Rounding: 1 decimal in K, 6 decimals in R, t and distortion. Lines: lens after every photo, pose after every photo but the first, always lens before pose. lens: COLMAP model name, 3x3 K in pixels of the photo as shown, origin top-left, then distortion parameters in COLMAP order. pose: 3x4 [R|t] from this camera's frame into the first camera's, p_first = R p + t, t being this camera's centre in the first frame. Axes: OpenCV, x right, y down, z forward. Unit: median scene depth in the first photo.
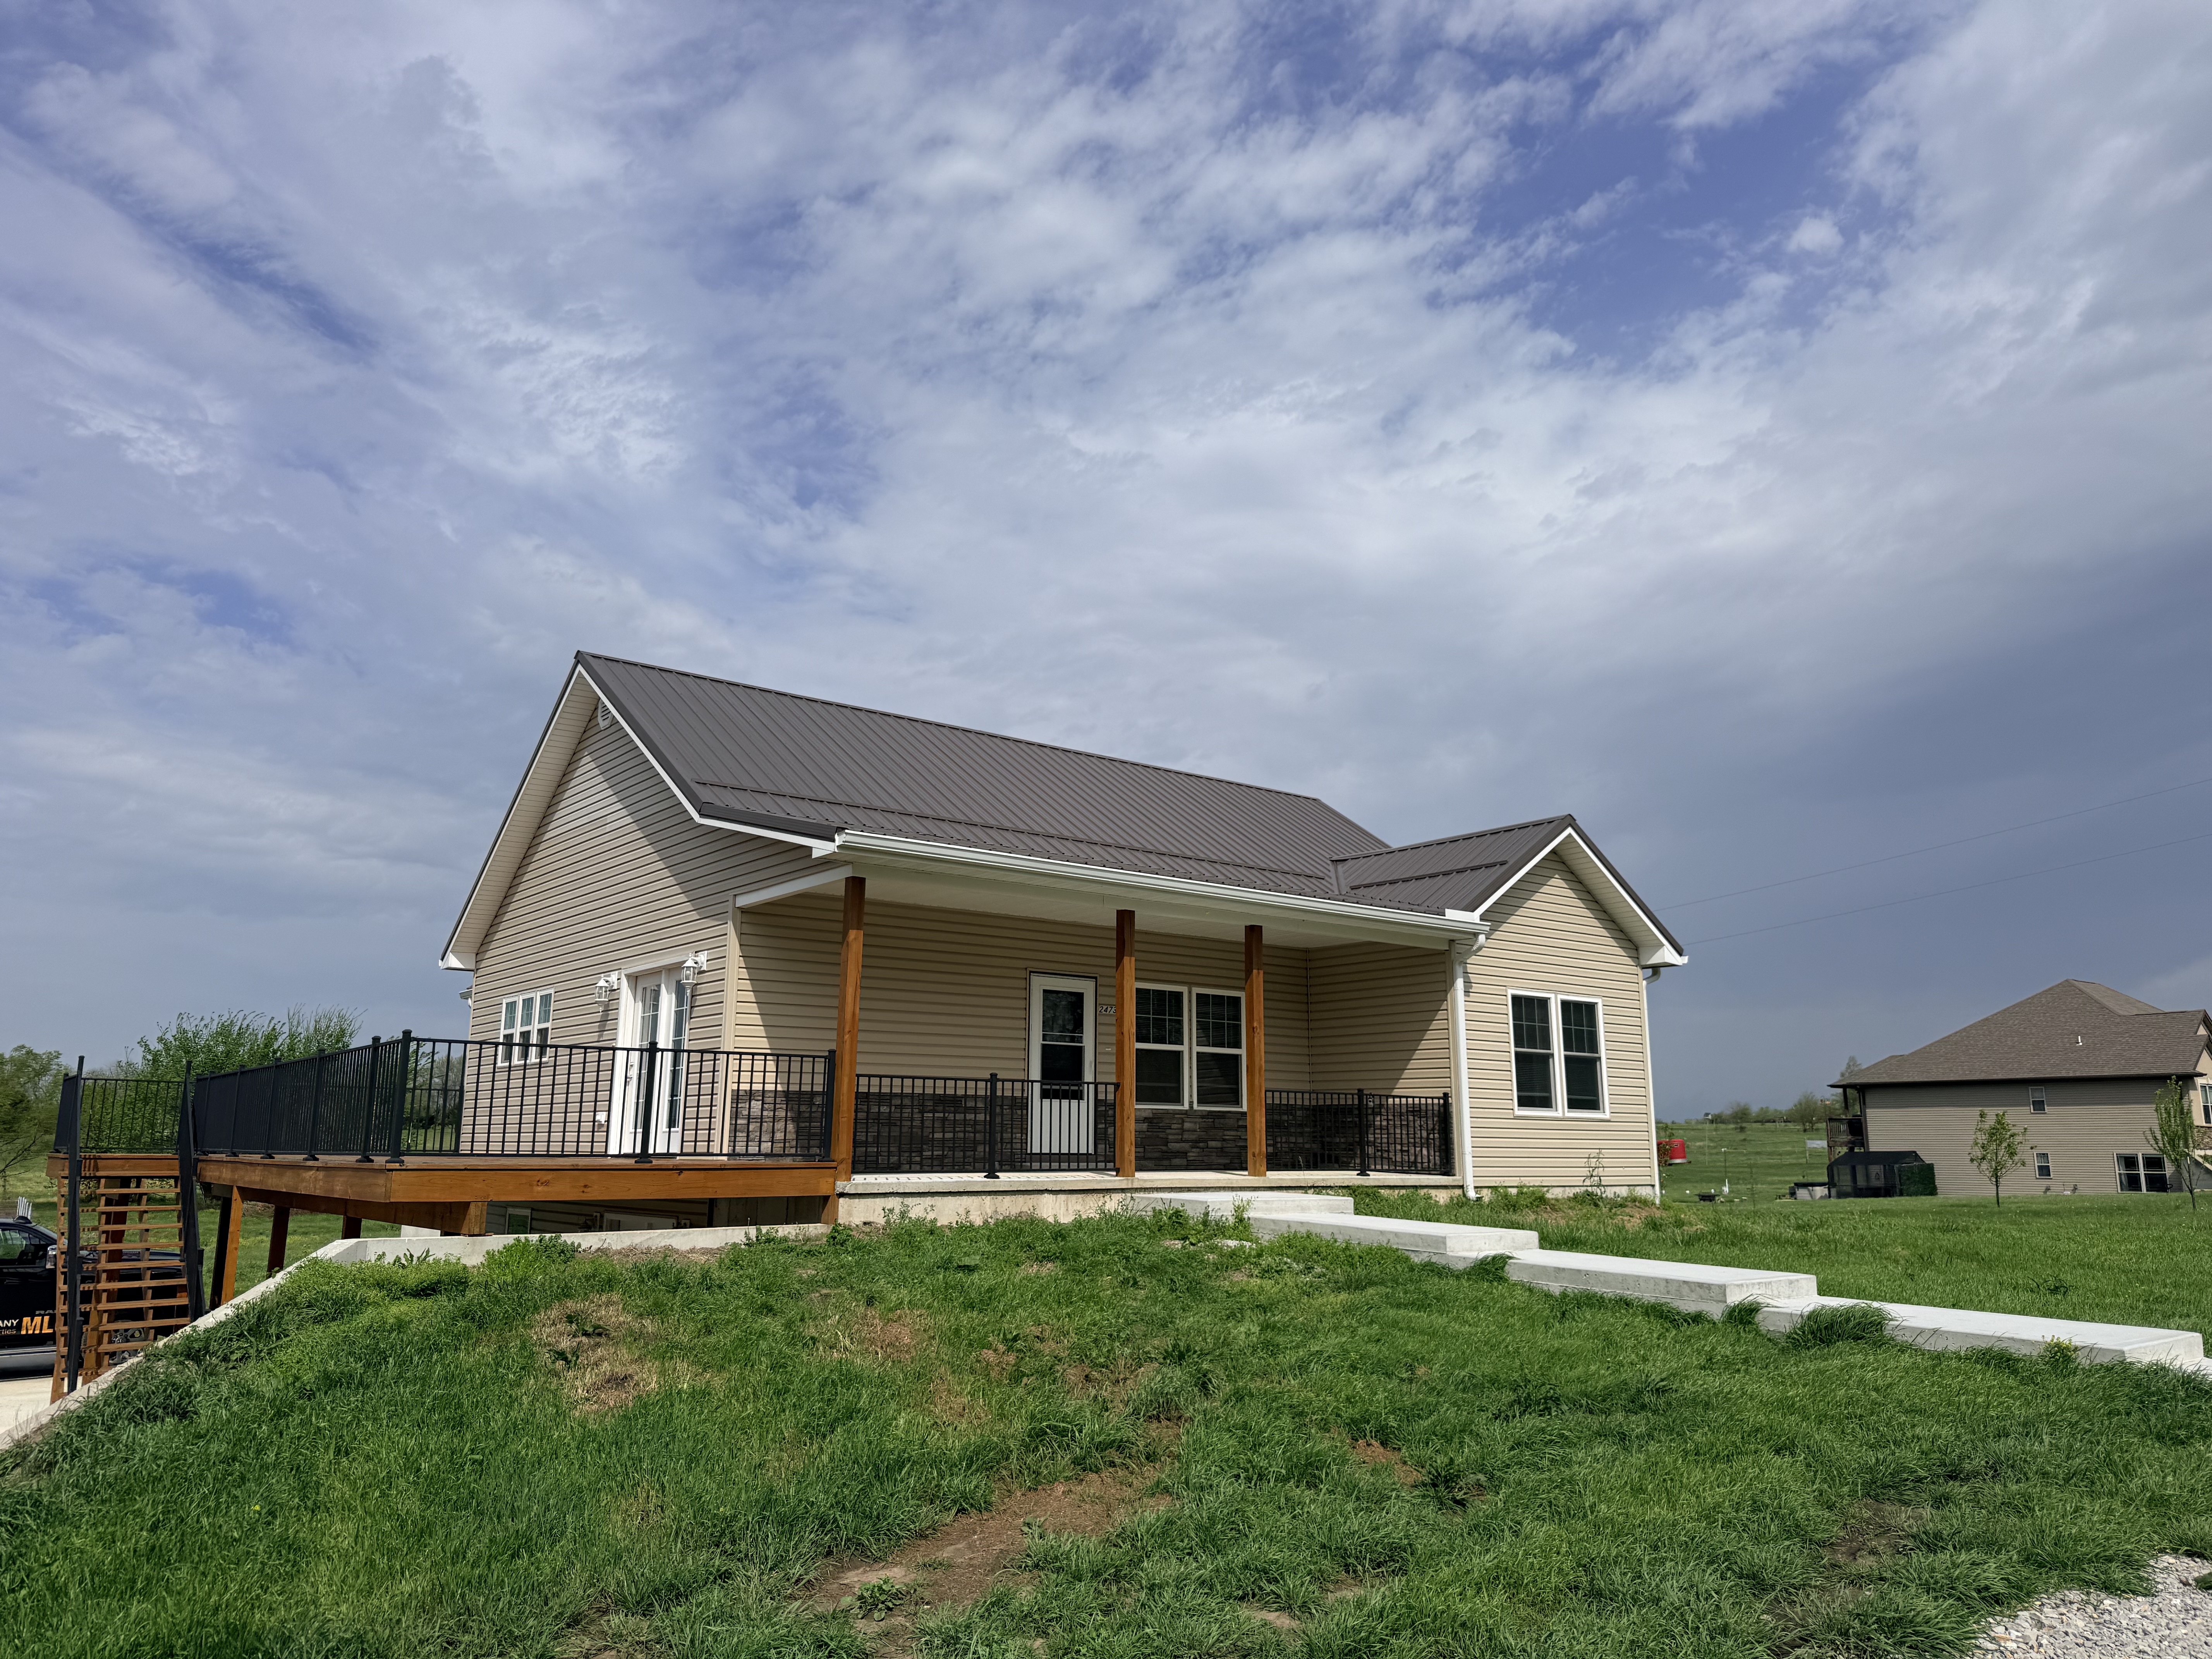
lens RADIAL K [[1551.9, 0, 1107.0], [0, 1551.9, 816.2], [0, 0, 1]] dist [0.012428, -0.003705]
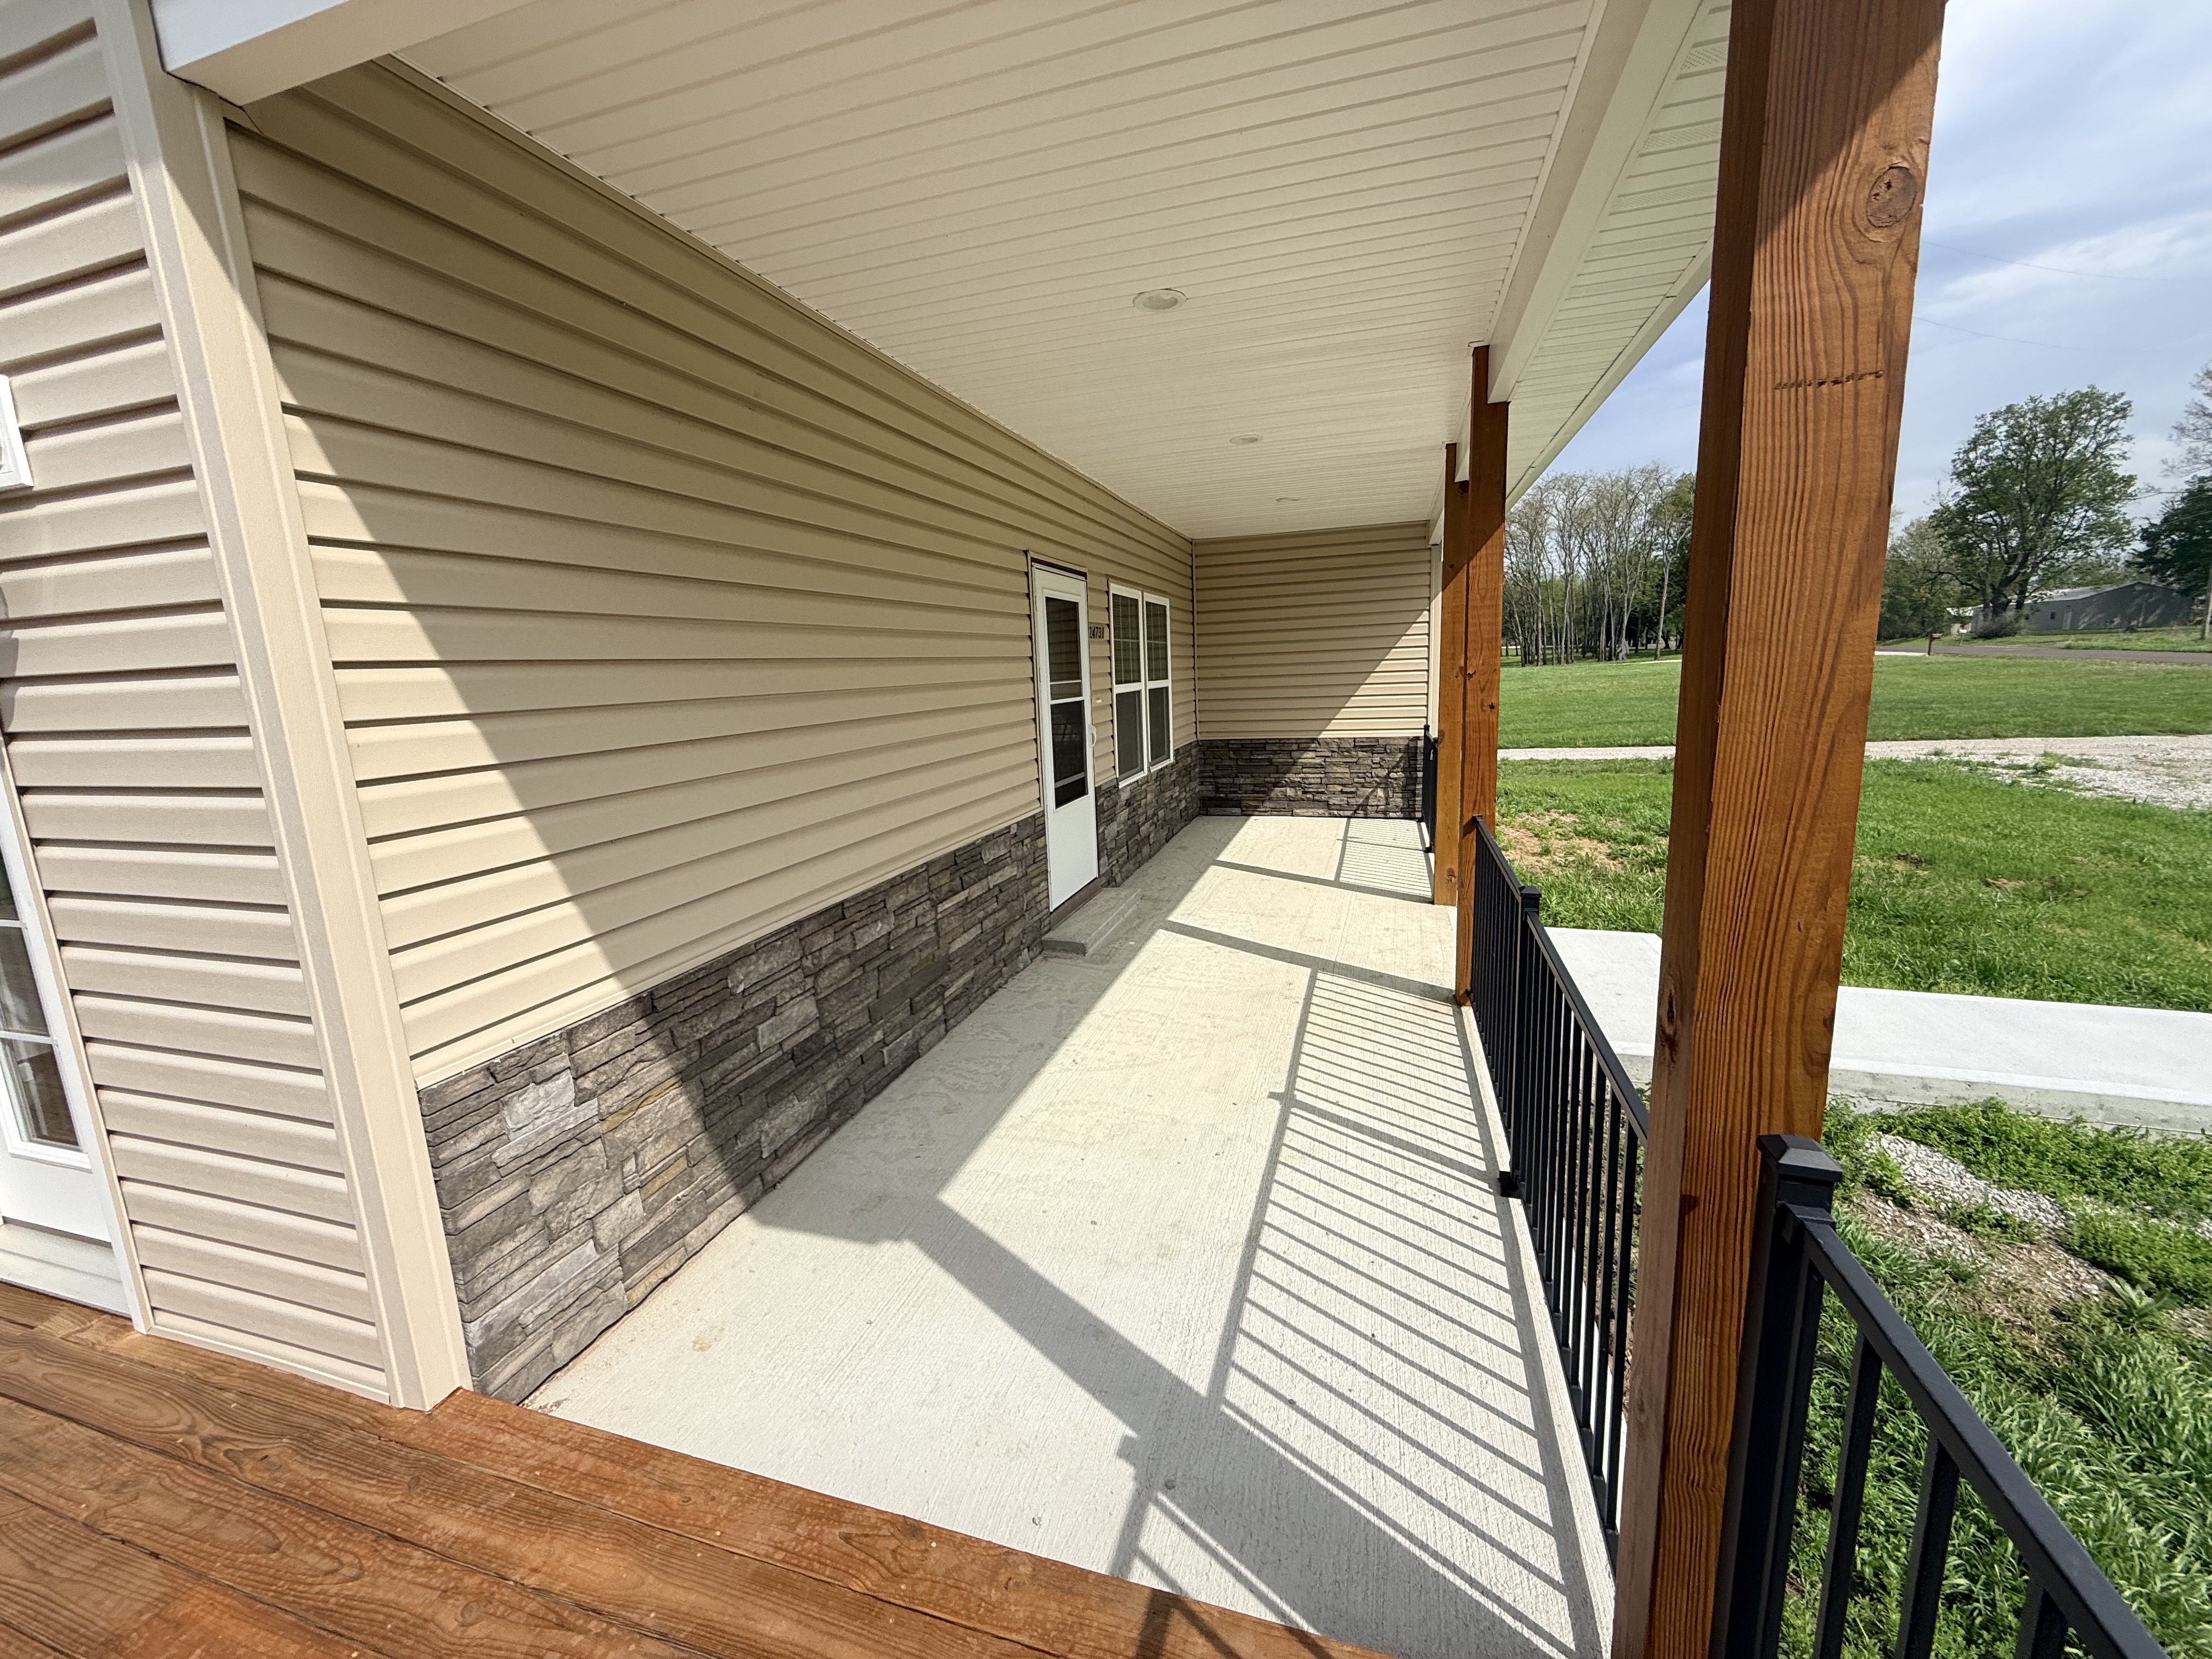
lens RADIAL K [[879.6, 0, 1096.5], [0, 879.6, 820.3], [0, 0, 1]] dist [0.002953, -0.000511]
pose [[0.829902, -0.137603, 0.540674, -0.196264], [-0.064842, 0.938750, 0.338444, 0.083431], [-0.554128, -0.315934, 0.770148, 0.761783]]
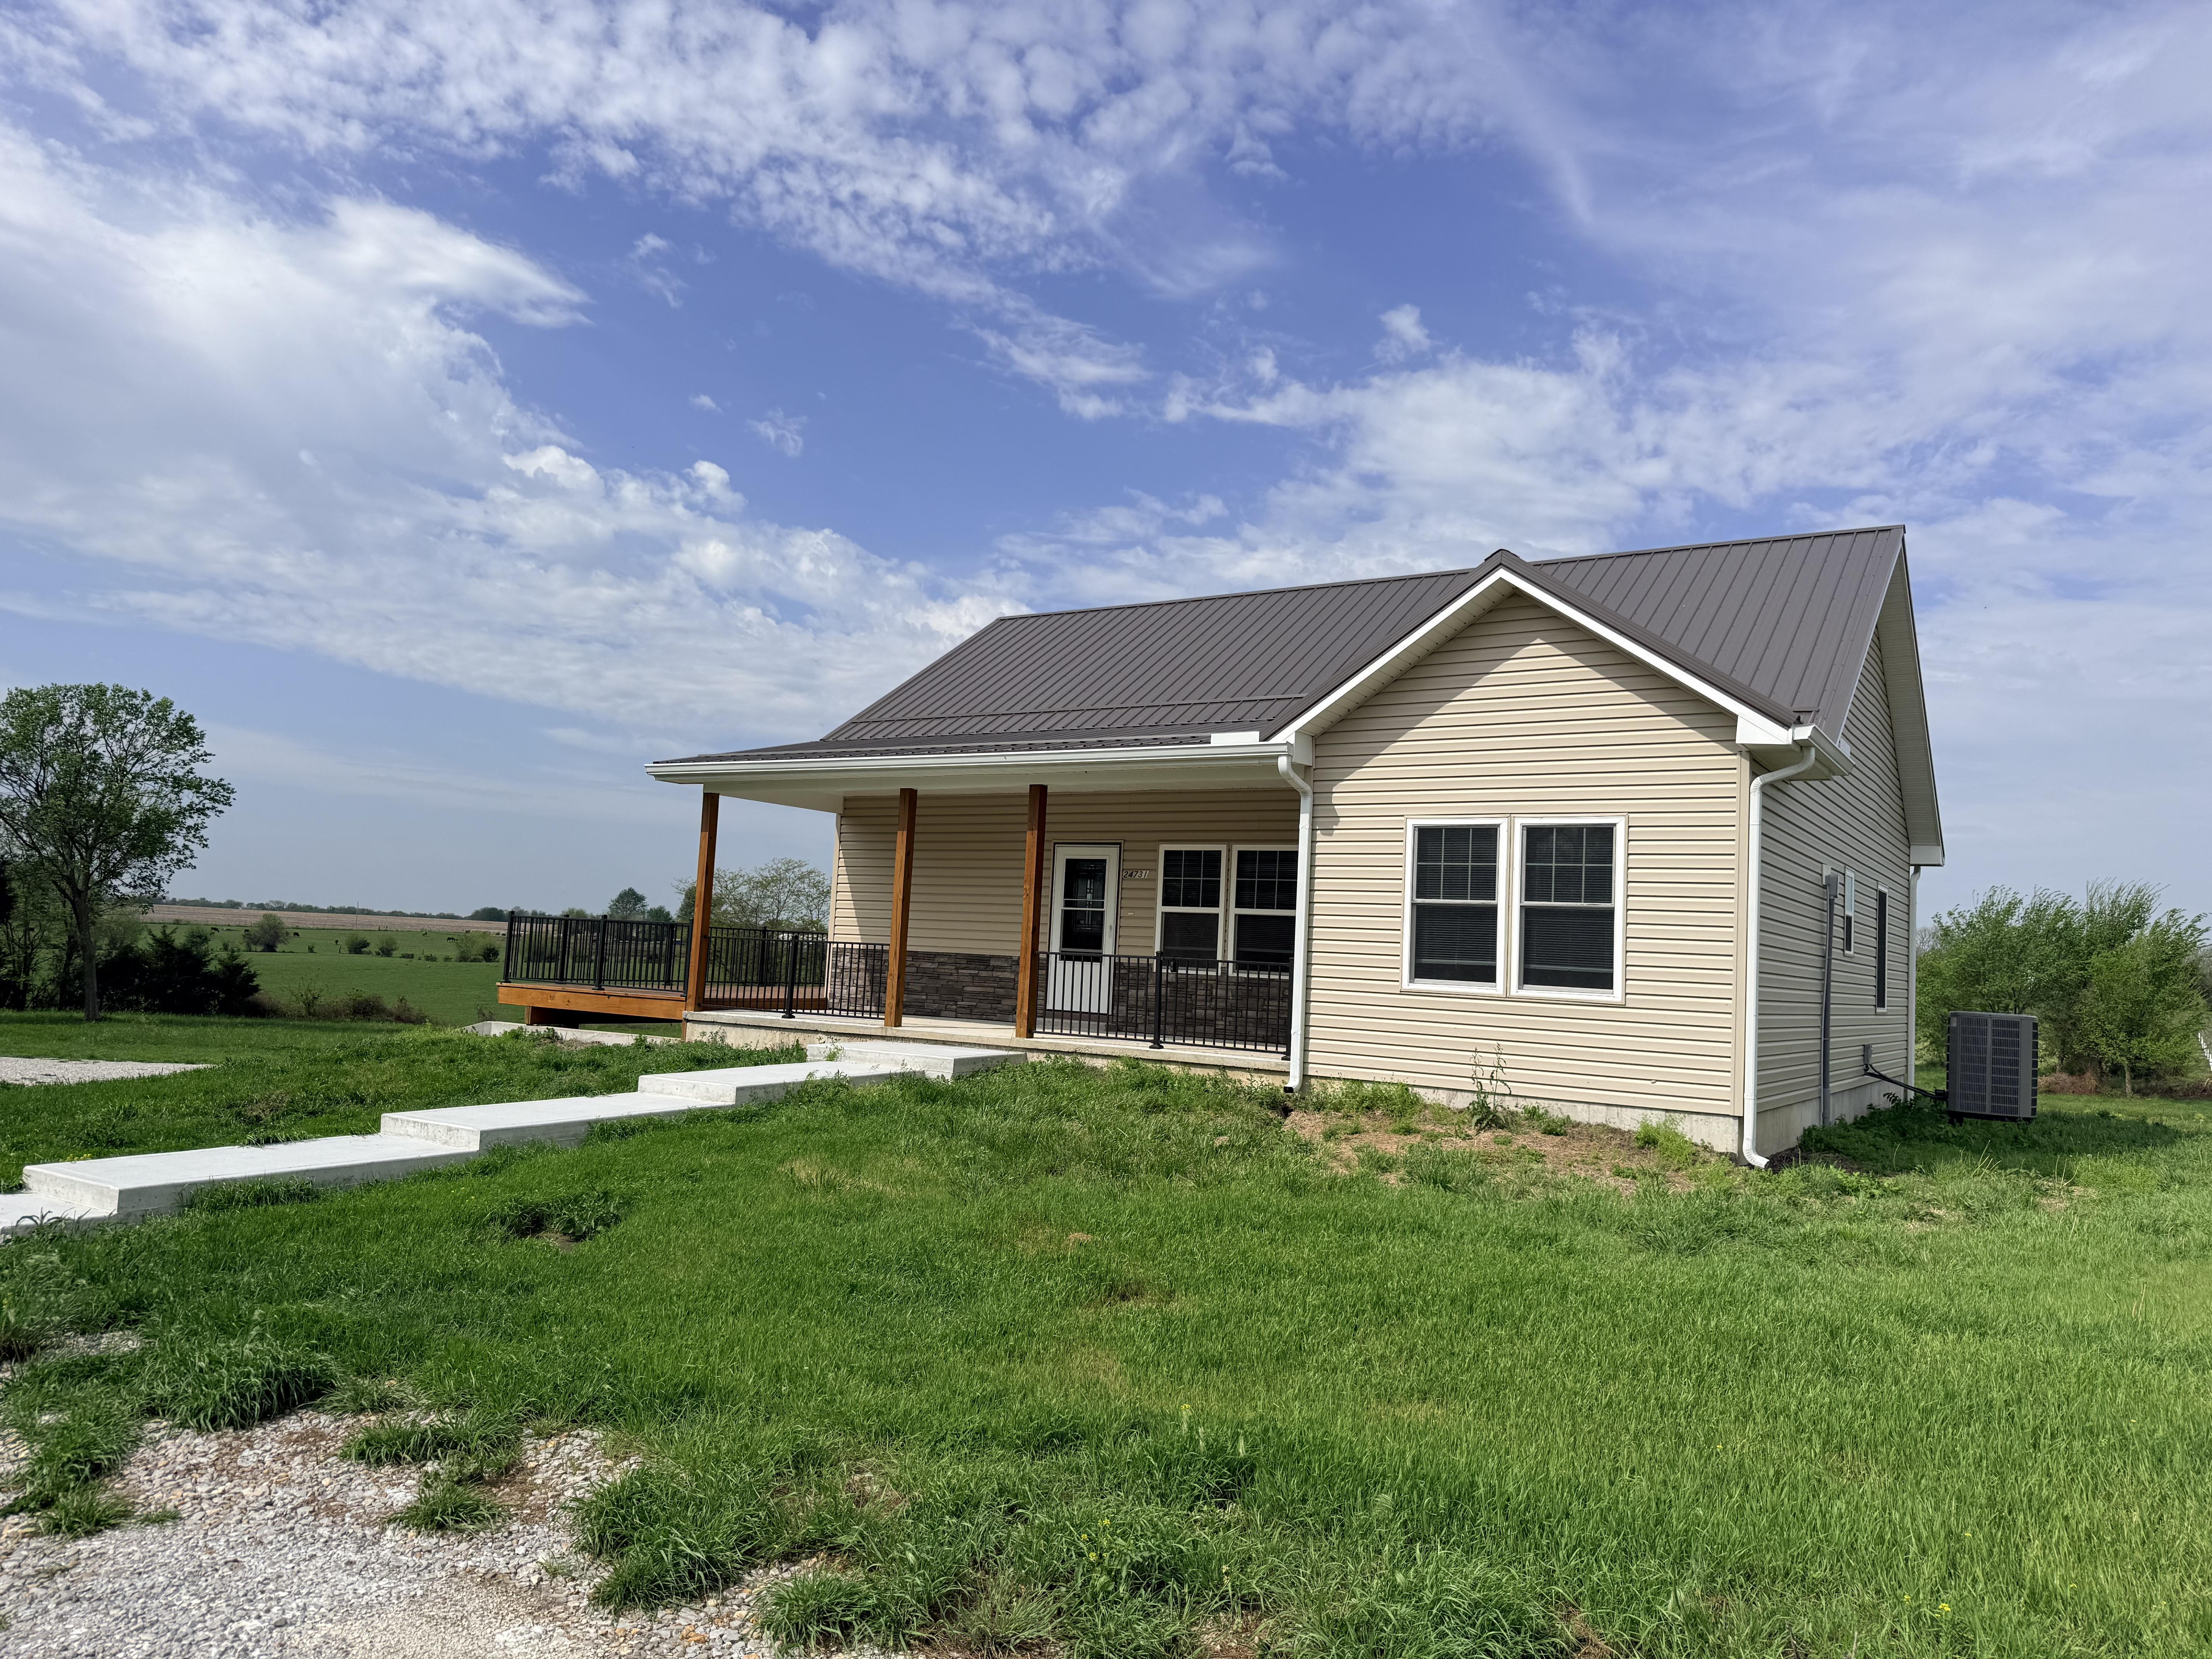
lens RADIAL K [[1551.9, 0, 1087.7], [0, 1551.9, 784.2], [0, 0, 1]] dist [0.012428, -0.003705]
pose [[0.297041, -0.100210, -0.949592, 1.002207], [0.153185, 0.986598, -0.056198, 0.124988], [0.942497, -0.128770, 0.308410, 0.703265]]
